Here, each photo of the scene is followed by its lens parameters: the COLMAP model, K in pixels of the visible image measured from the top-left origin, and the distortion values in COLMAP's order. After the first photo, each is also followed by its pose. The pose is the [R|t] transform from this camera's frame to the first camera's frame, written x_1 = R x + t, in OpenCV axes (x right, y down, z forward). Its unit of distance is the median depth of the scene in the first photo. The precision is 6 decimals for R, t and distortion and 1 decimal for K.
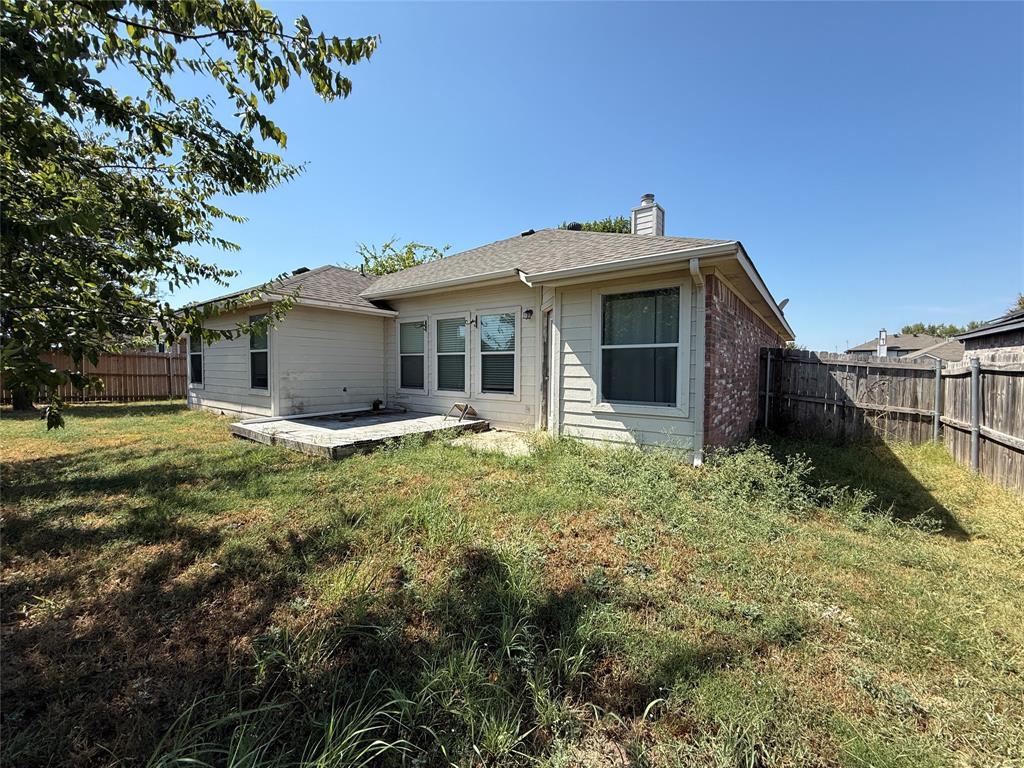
lens RADIAL K [[408.3, 0, 508.9], [0, 408.3, 383.5], [0, 0, 1]] dist [-0.002850, 0.000787]
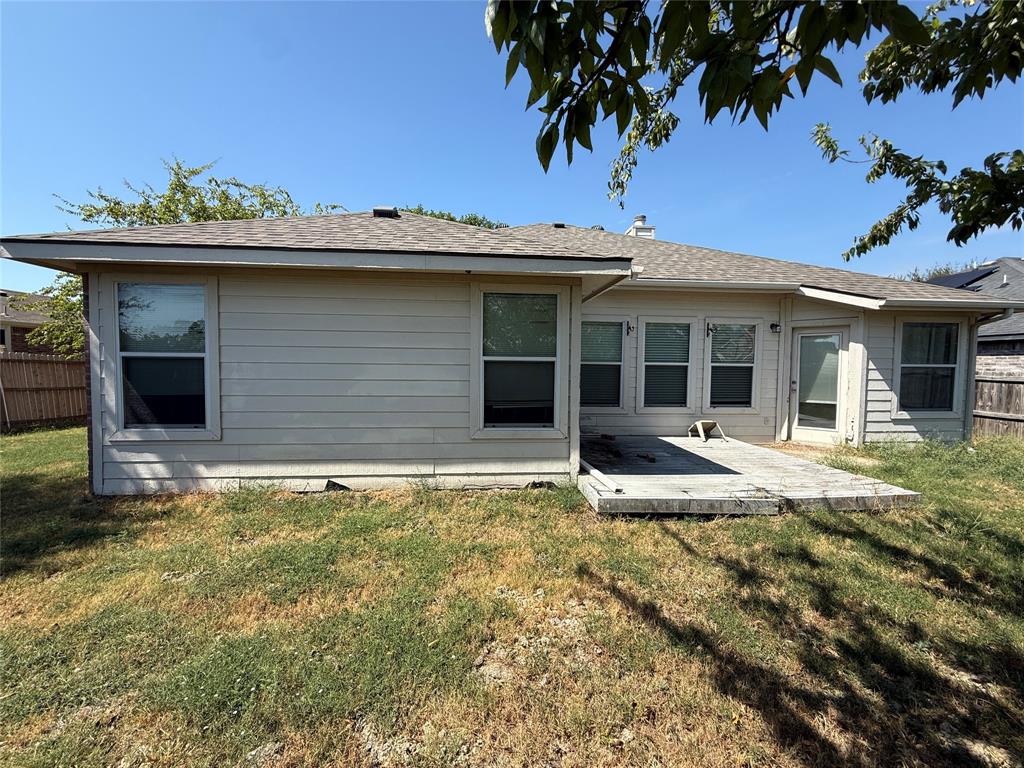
lens RADIAL K [[408.3, 0, 508.2], [0, 408.3, 383.4], [0, 0, 1]] dist [-0.002850, 0.000787]
pose [[0.749196, -0.028093, 0.661752, -1.107685], [0.020019, 0.999604, 0.019771, -0.063850], [-0.662046, -0.001565, 0.749462, 0.667163]]
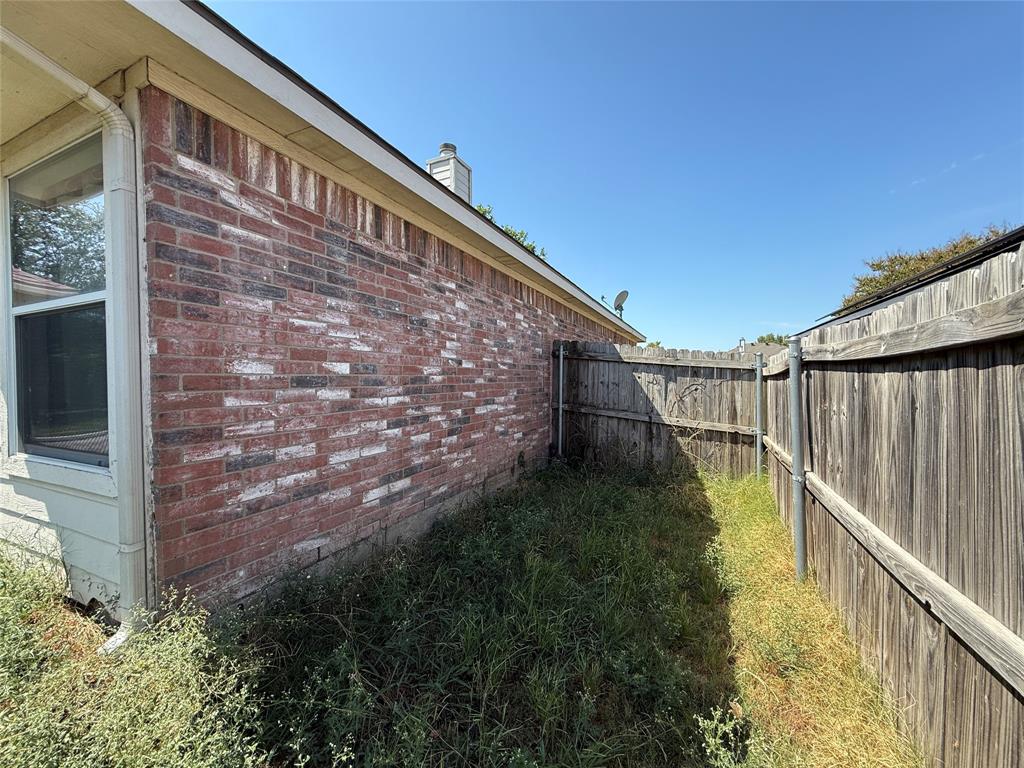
lens RADIAL K [[408.3, 0, 511.9], [0, 408.3, 383.4], [0, 0, 1]] dist [-0.002850, 0.000787]
pose [[0.976355, -0.013171, 0.215770, 0.471348], [0.017579, 0.999674, -0.018521, -0.002532], [-0.215456, 0.021876, 0.976268, 0.395769]]
